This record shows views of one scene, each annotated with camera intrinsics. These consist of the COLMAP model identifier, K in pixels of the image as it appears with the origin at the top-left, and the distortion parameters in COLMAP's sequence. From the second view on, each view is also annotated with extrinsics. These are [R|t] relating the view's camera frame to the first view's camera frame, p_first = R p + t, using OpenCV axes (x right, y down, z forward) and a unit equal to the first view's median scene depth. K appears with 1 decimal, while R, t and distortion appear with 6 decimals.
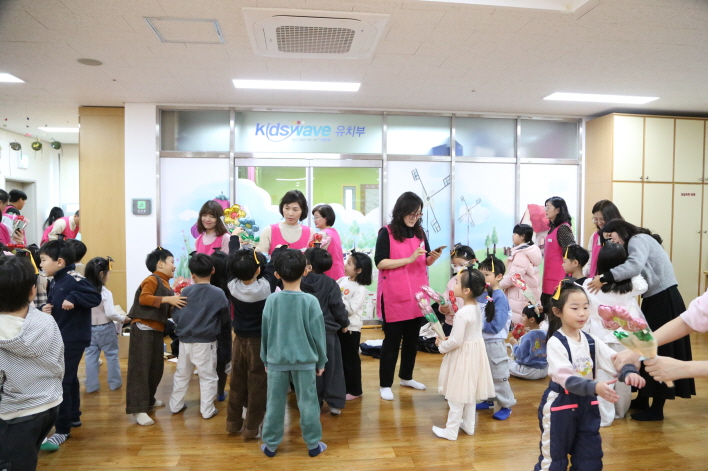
lens RADIAL K [[486.3, 0, 343.7], [0, 486.3, 238.0], [0, 0, 1]] dist [-0.124199, 0.078308]
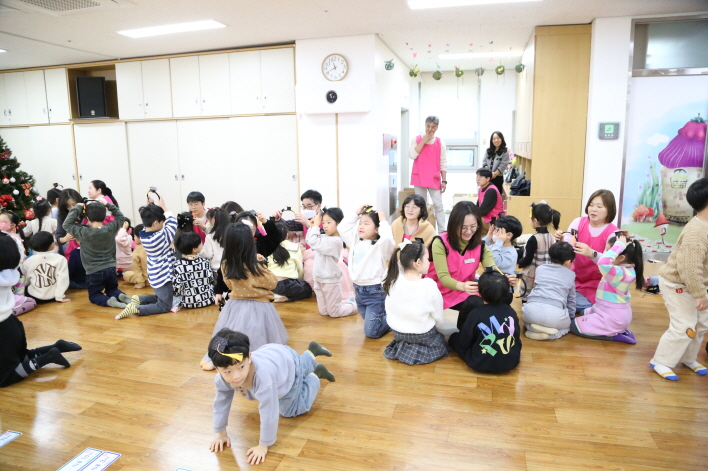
lens RADIAL K [[486.3, 0, 343.7], [0, 486.3, 238.0], [0, 0, 1]] dist [-0.124199, 0.078308]
pose [[0.930629, 0.046897, -0.362948, -0.568220], [0.008297, 0.988796, 0.149040, 0.001658], [0.365871, -0.141712, 0.919813, -0.087977]]
